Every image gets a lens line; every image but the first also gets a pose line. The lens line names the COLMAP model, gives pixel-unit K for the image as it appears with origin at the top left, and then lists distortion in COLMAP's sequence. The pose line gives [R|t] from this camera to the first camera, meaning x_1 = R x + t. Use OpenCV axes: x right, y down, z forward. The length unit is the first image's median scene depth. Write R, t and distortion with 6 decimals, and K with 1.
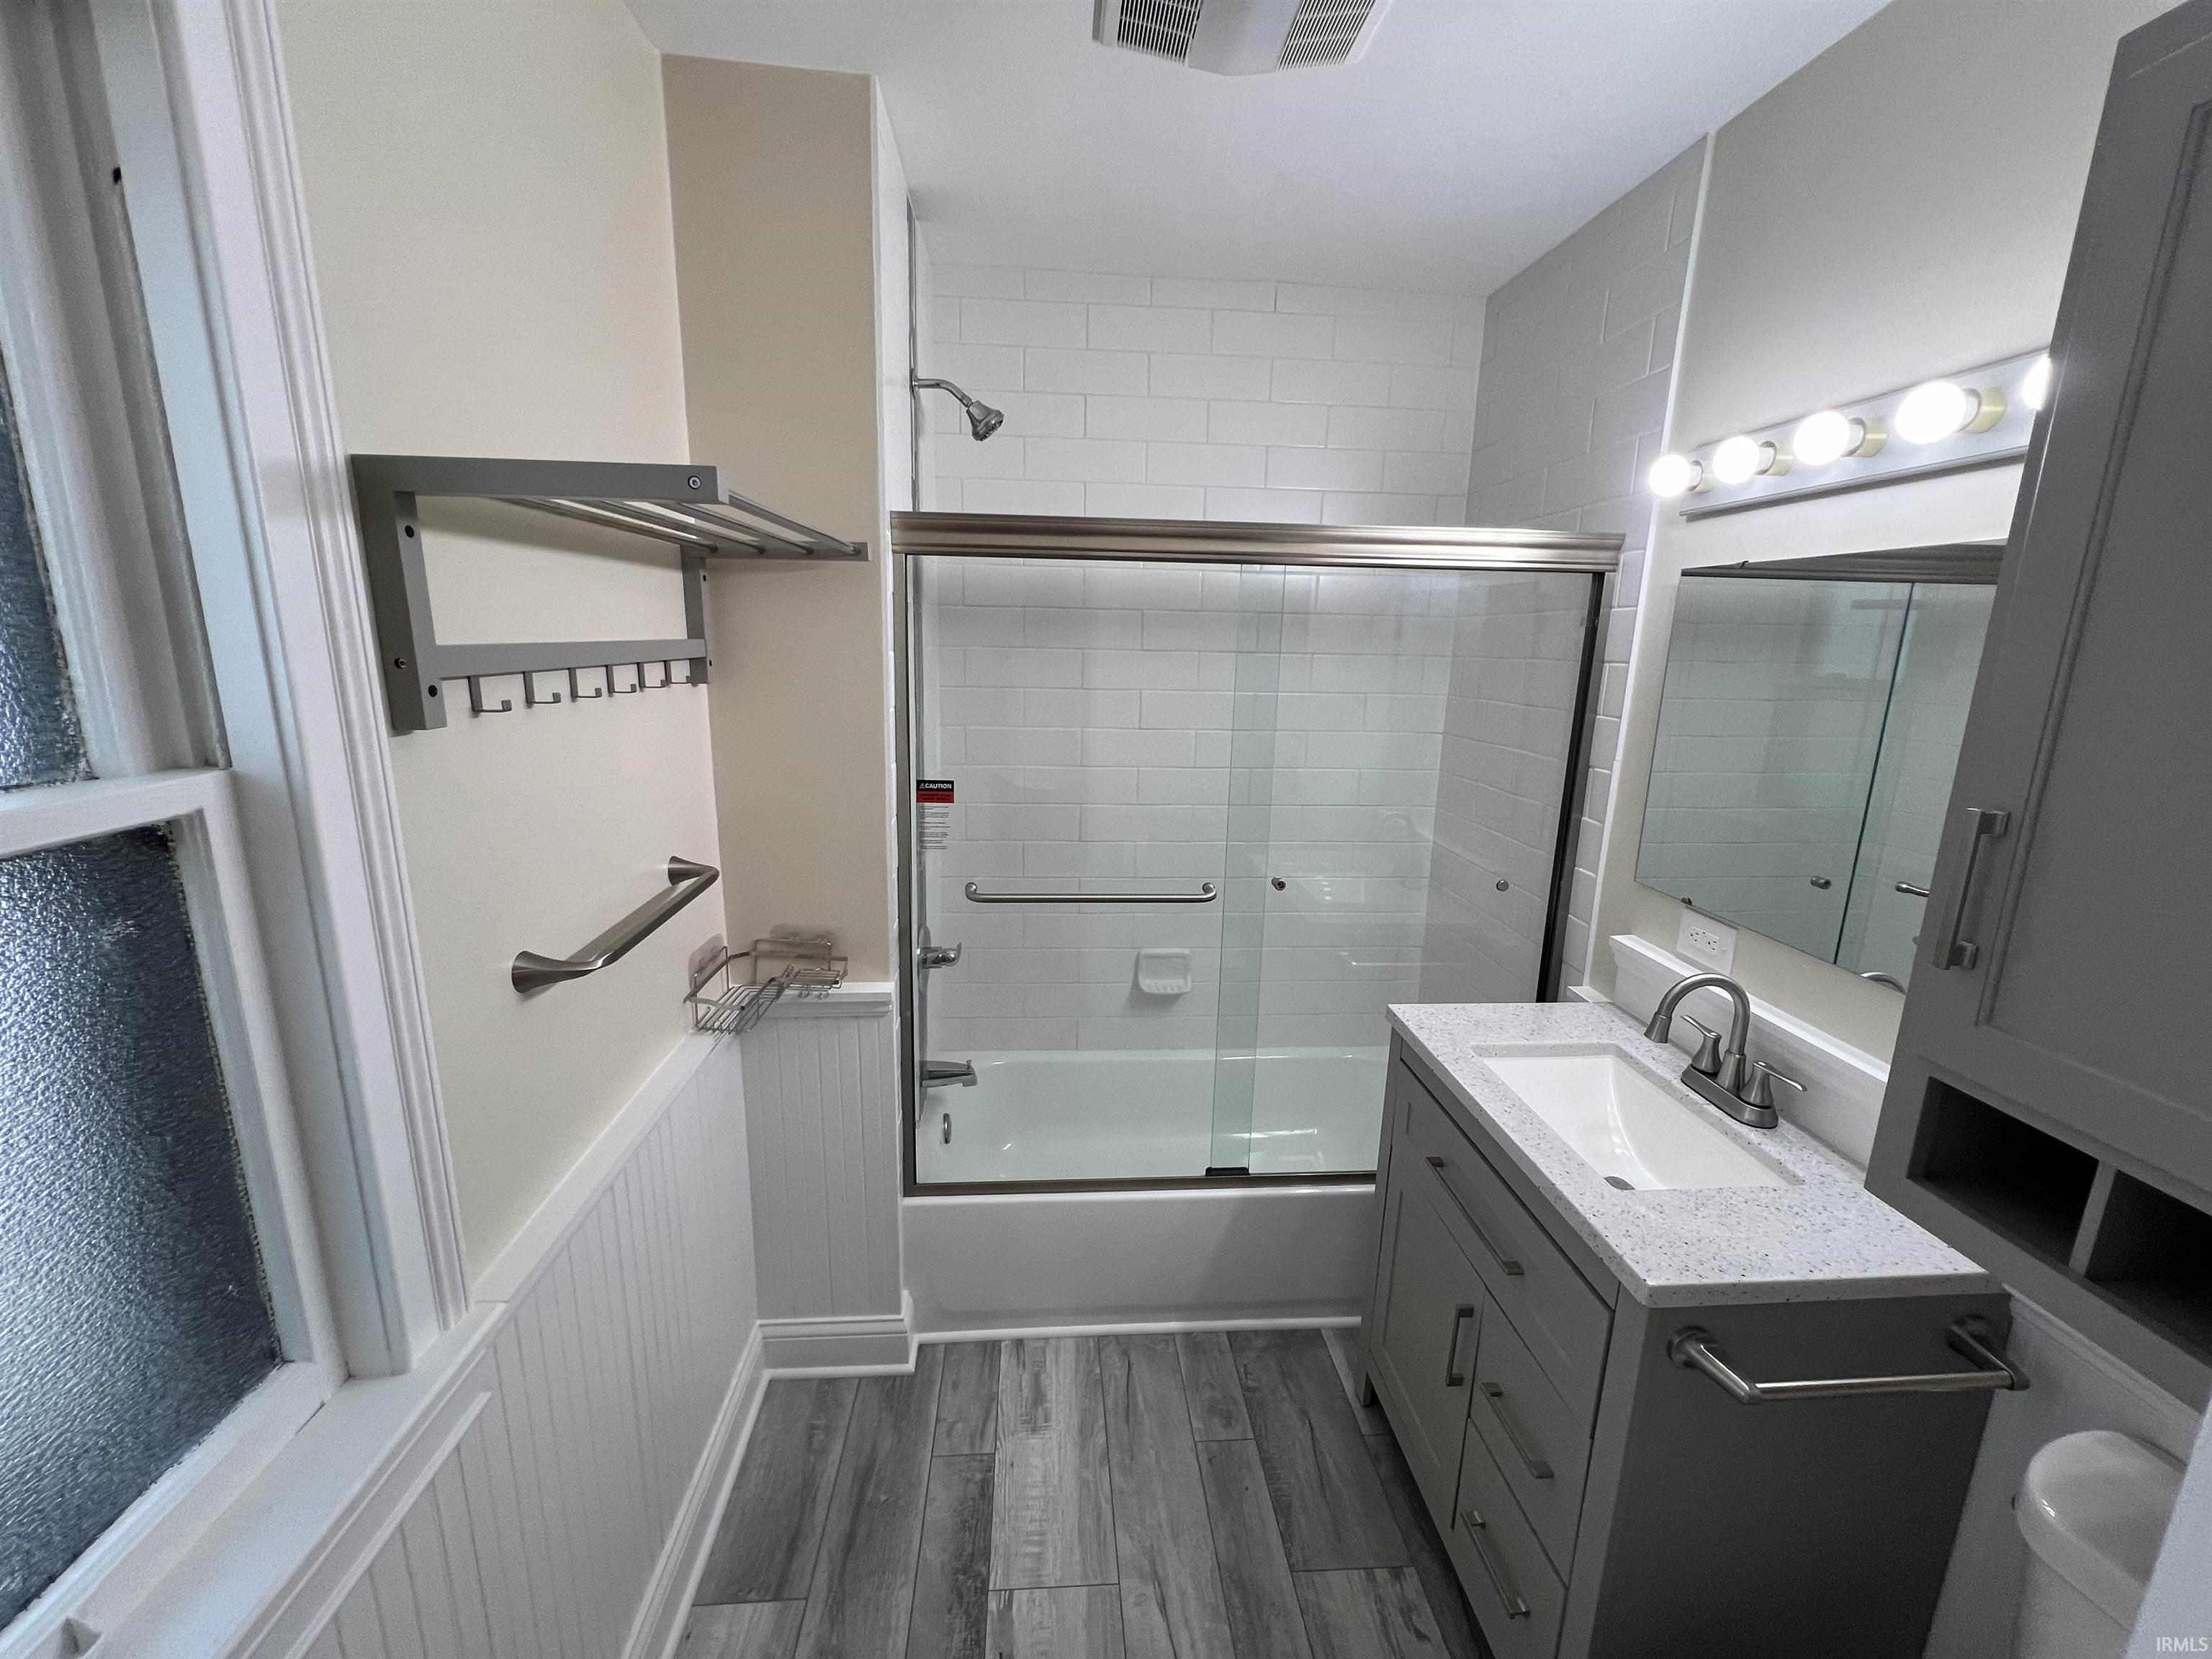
lens RADIAL K [[894.6, 0, 1104.1], [0, 894.6, 820.7], [0, 0, 1]] dist [0.005432, 0.001238]
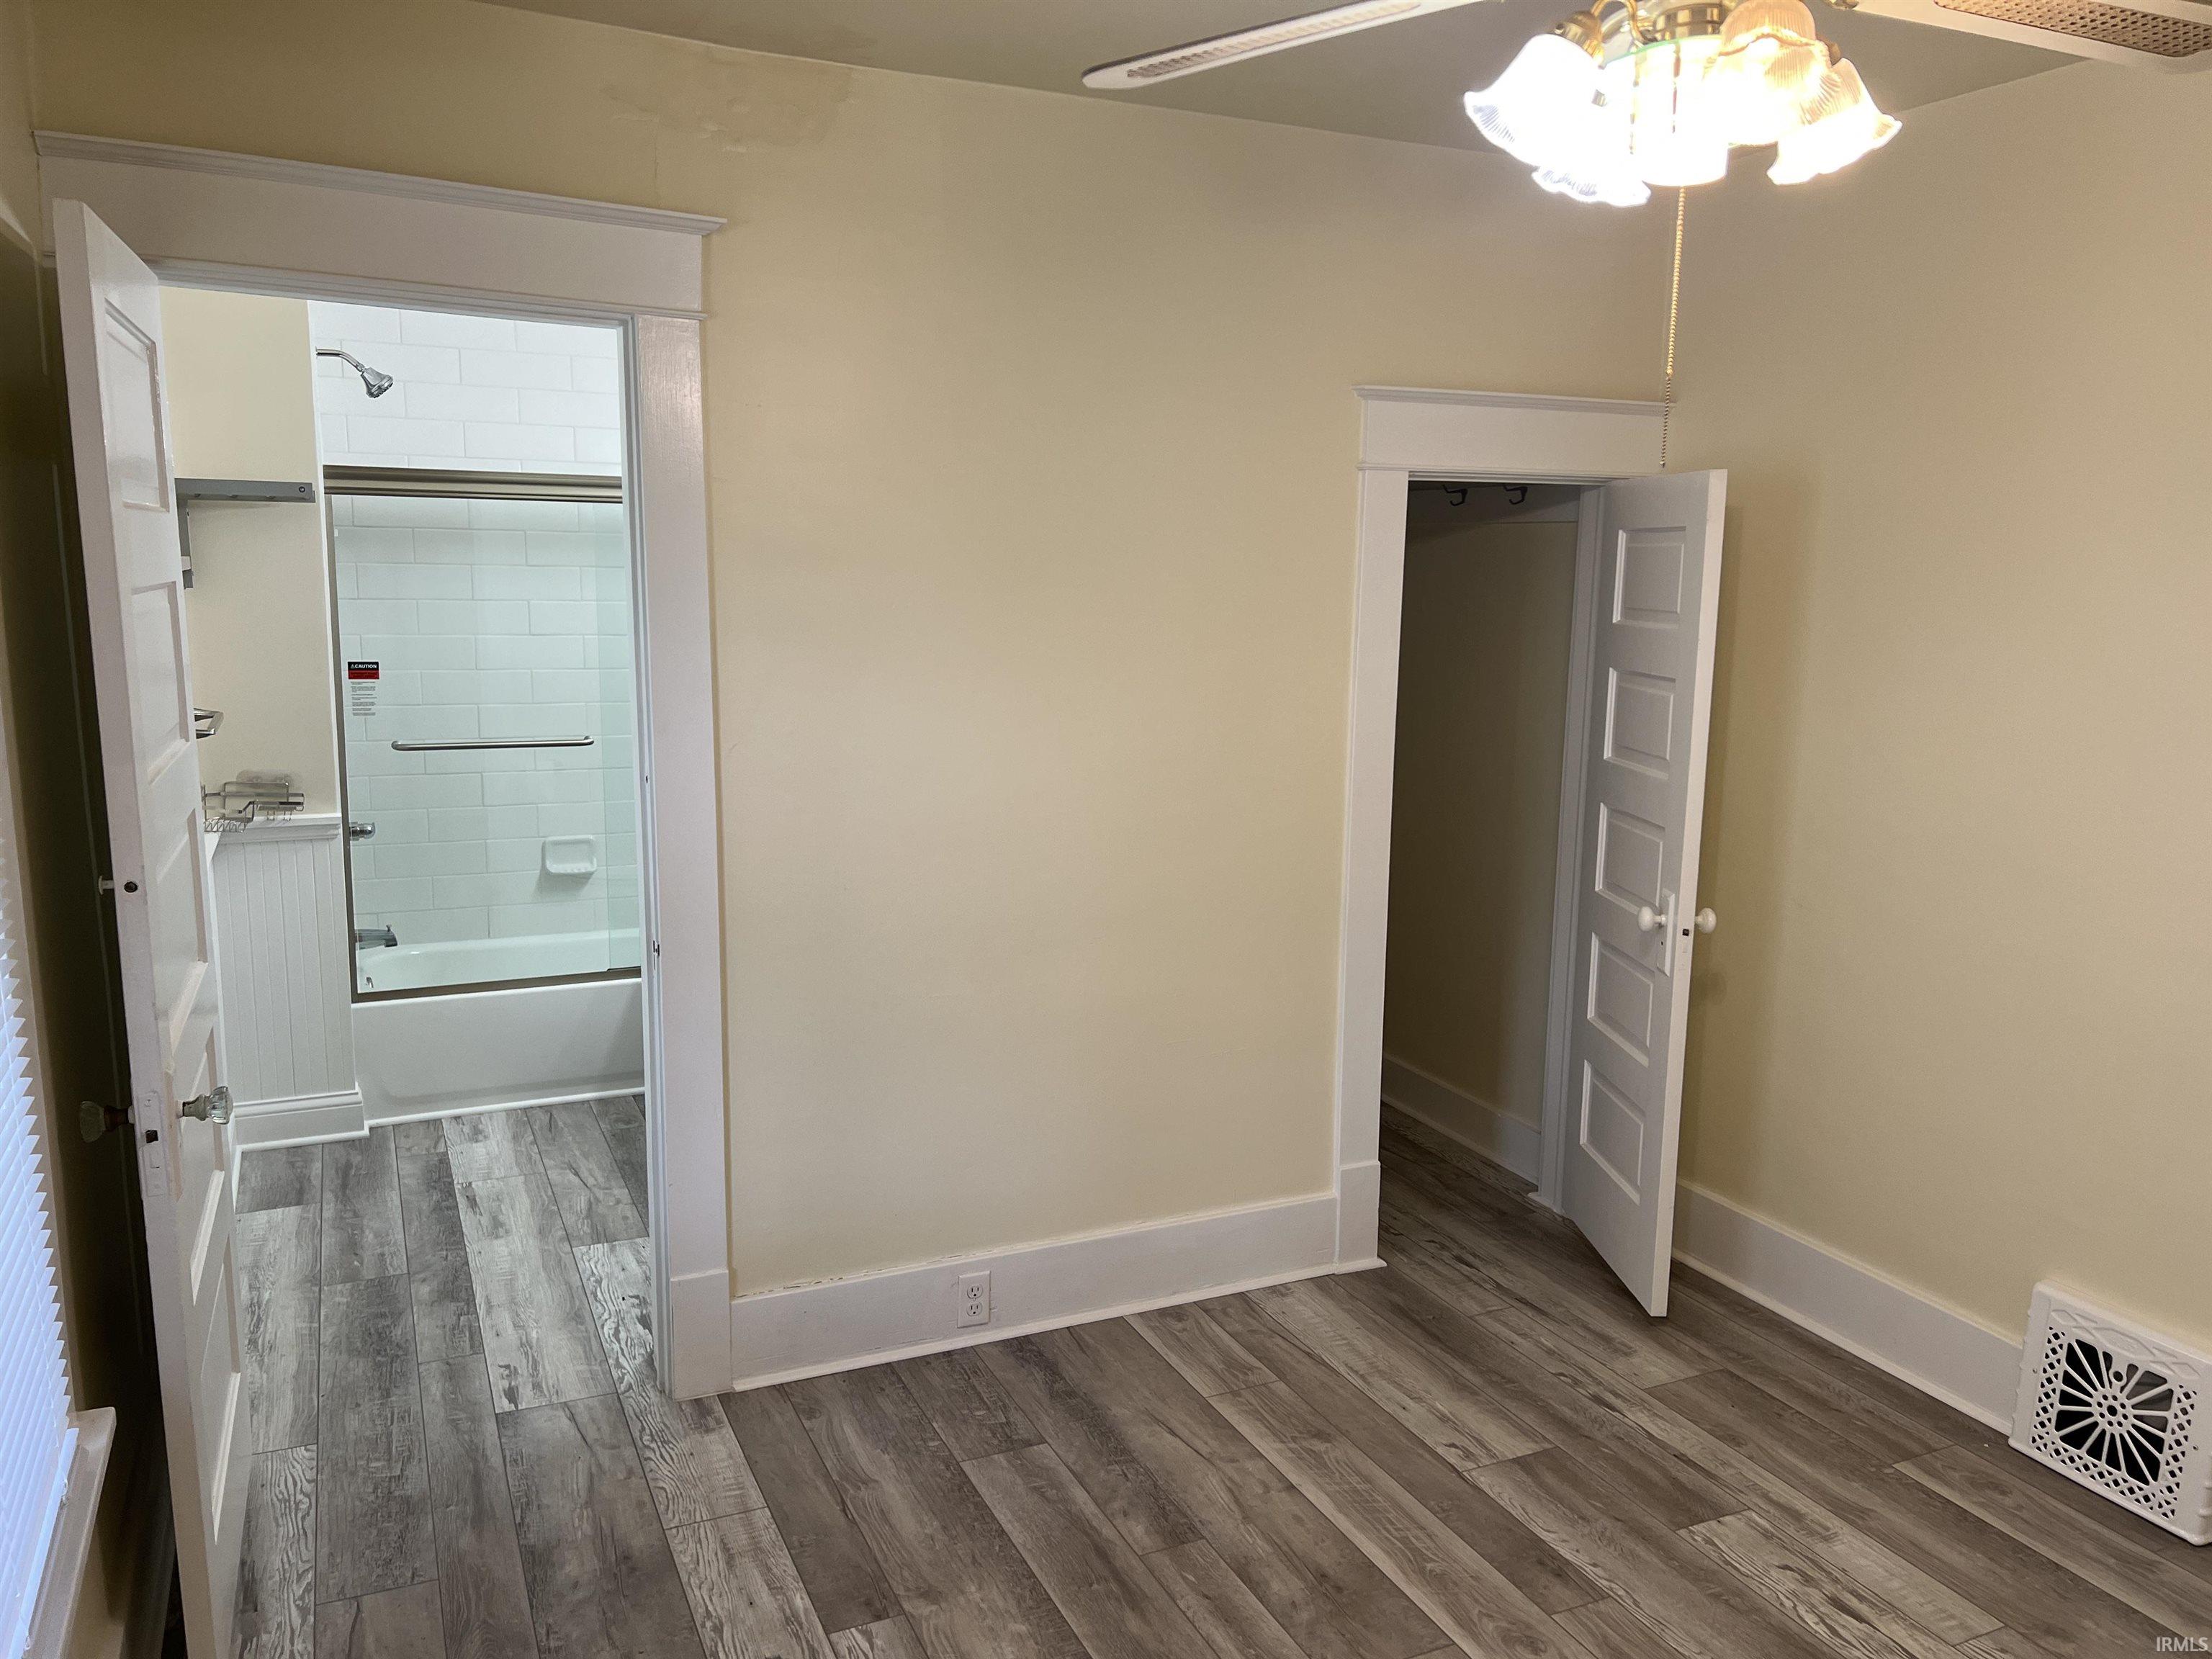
lens RADIAL K [[1667.2, 0, 1105.9], [0, 1667.2, 834.1], [0, 0, 1]] dist [0.067267, -0.070545]
pose [[0.938165, -0.063434, 0.340328, -0.023179], [0.077259, 0.996640, -0.027211, 0.371113], [-0.337459, 0.051822, 0.939913, -1.746633]]
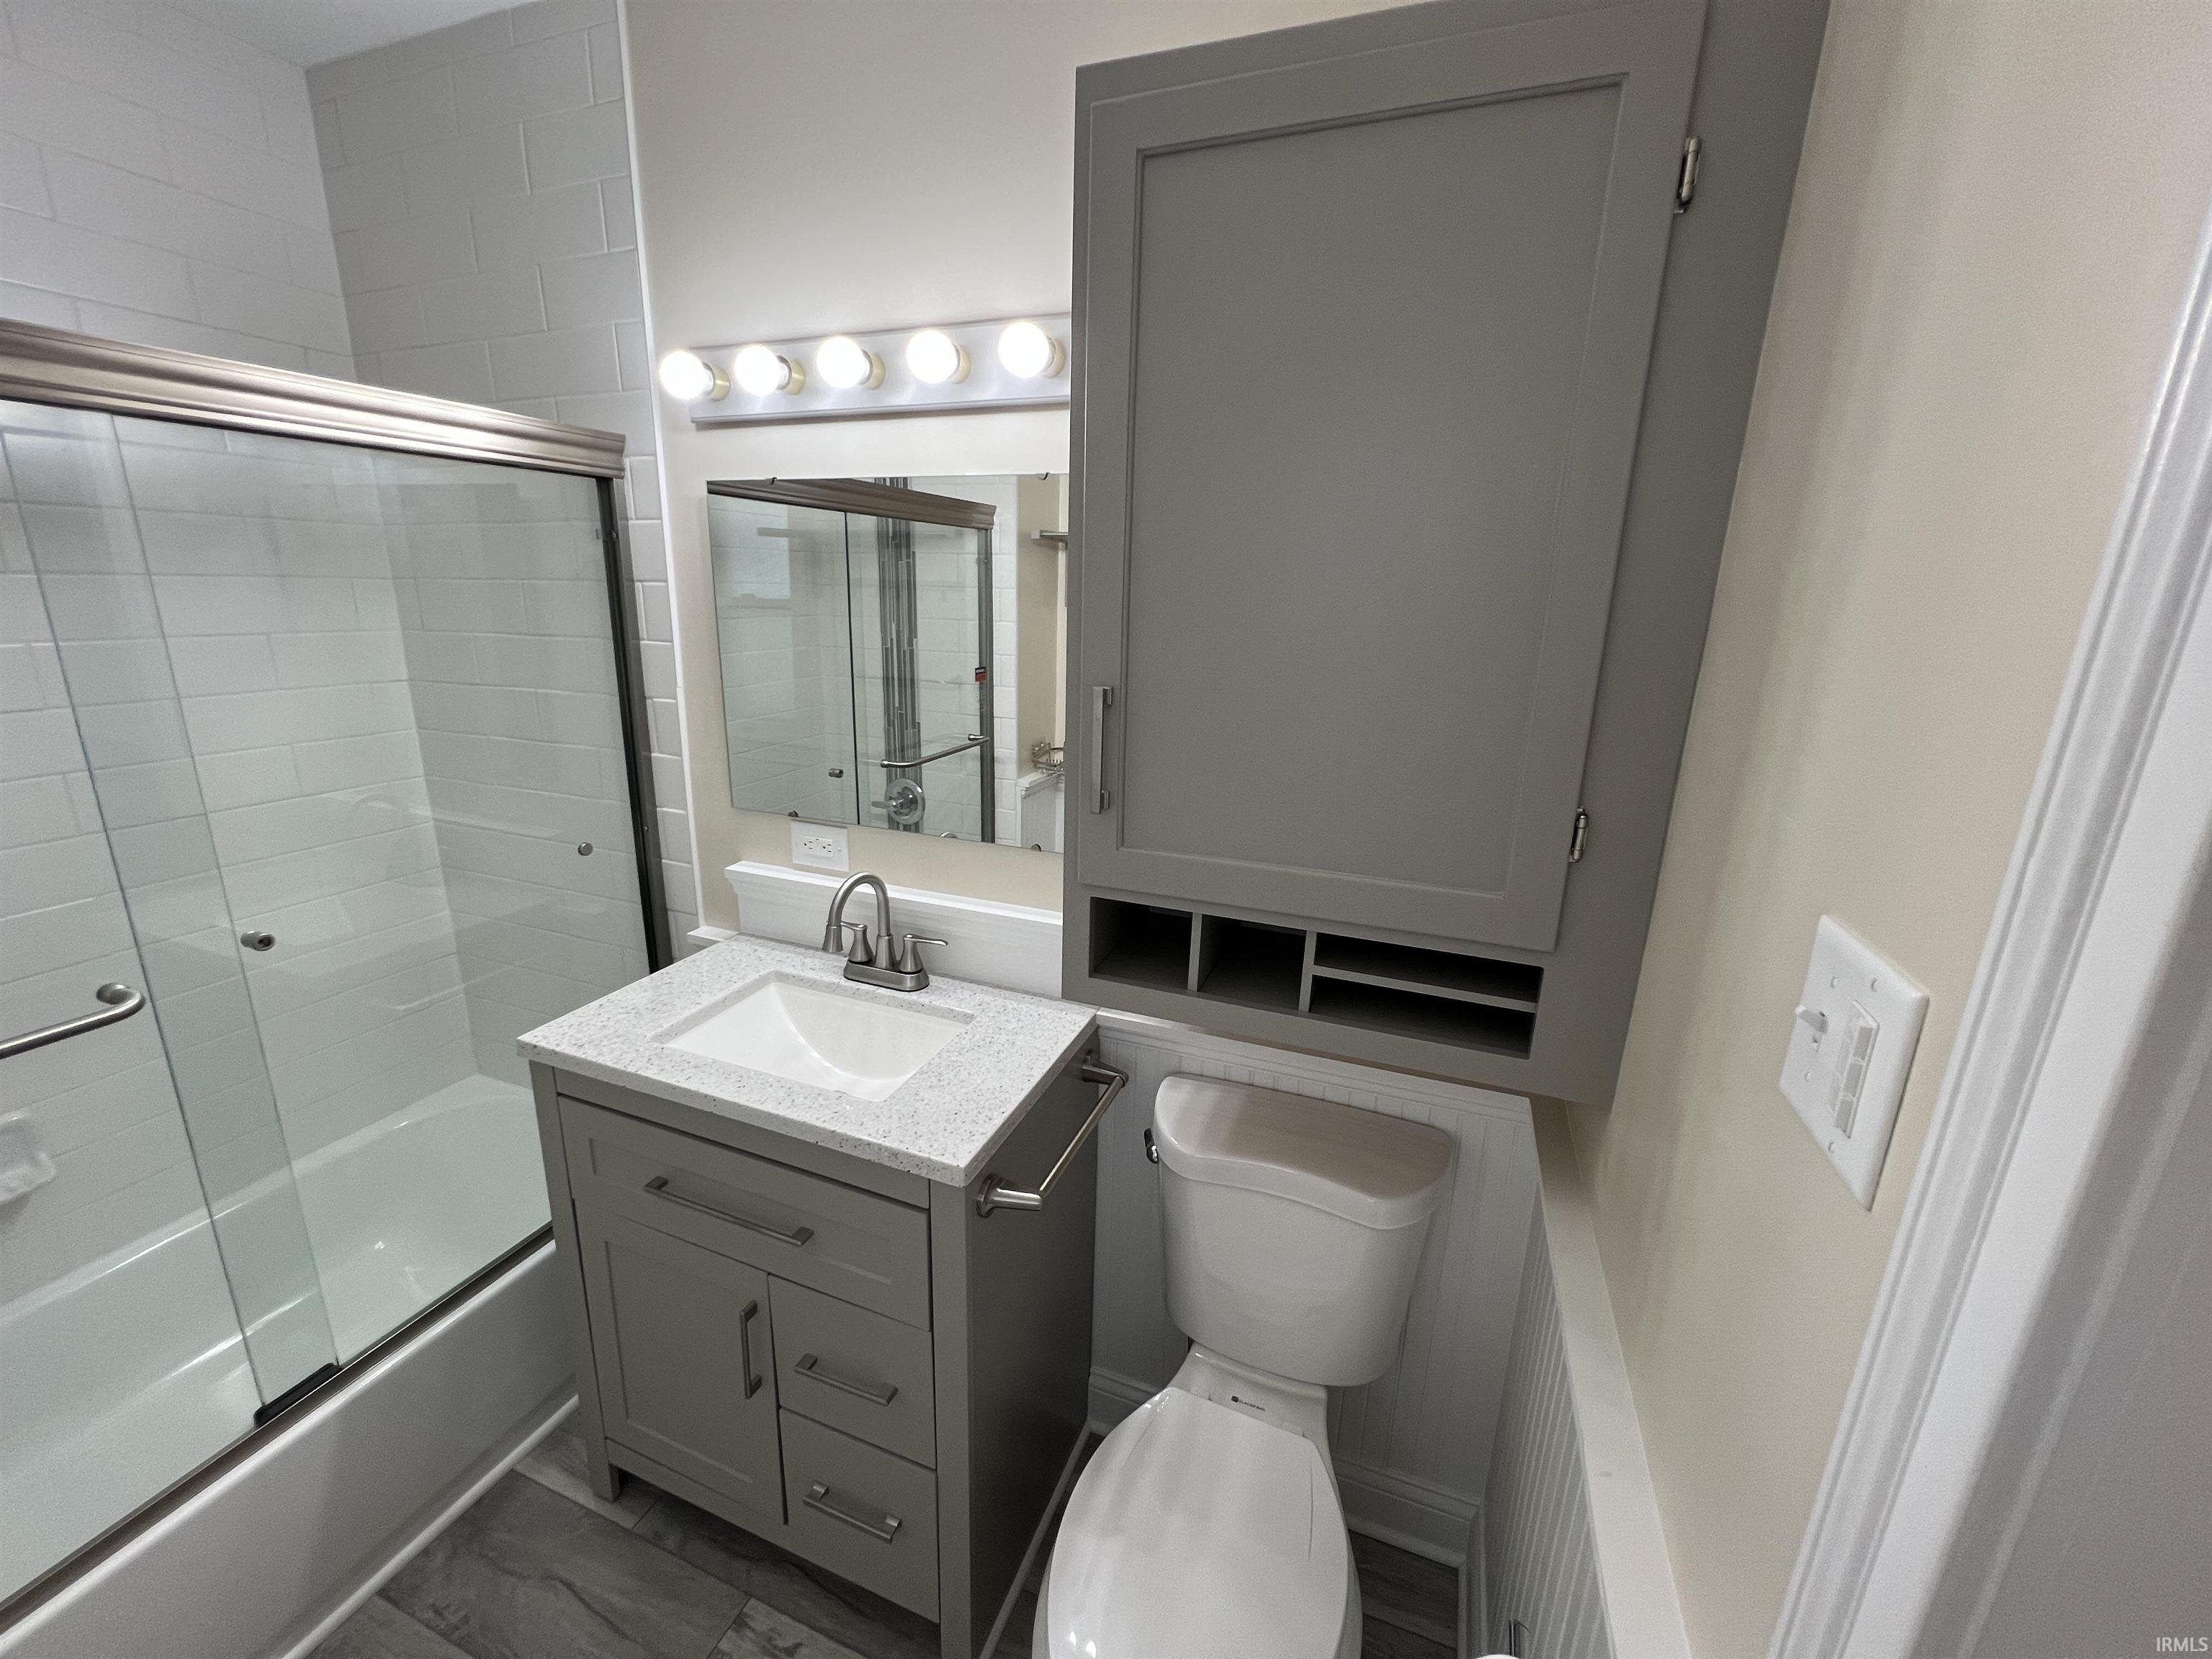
lens RADIAL K [[885.9, 0, 1106.2], [0, 885.9, 821.2], [0, 0, 1]] dist [-0.002018, 0.000162]
pose [[0.429449, -0.241508, 0.870200, -0.077961], [0.171653, 0.967842, 0.183895, -0.025762], [-0.886628, 0.070399, 0.457095, 0.194821]]
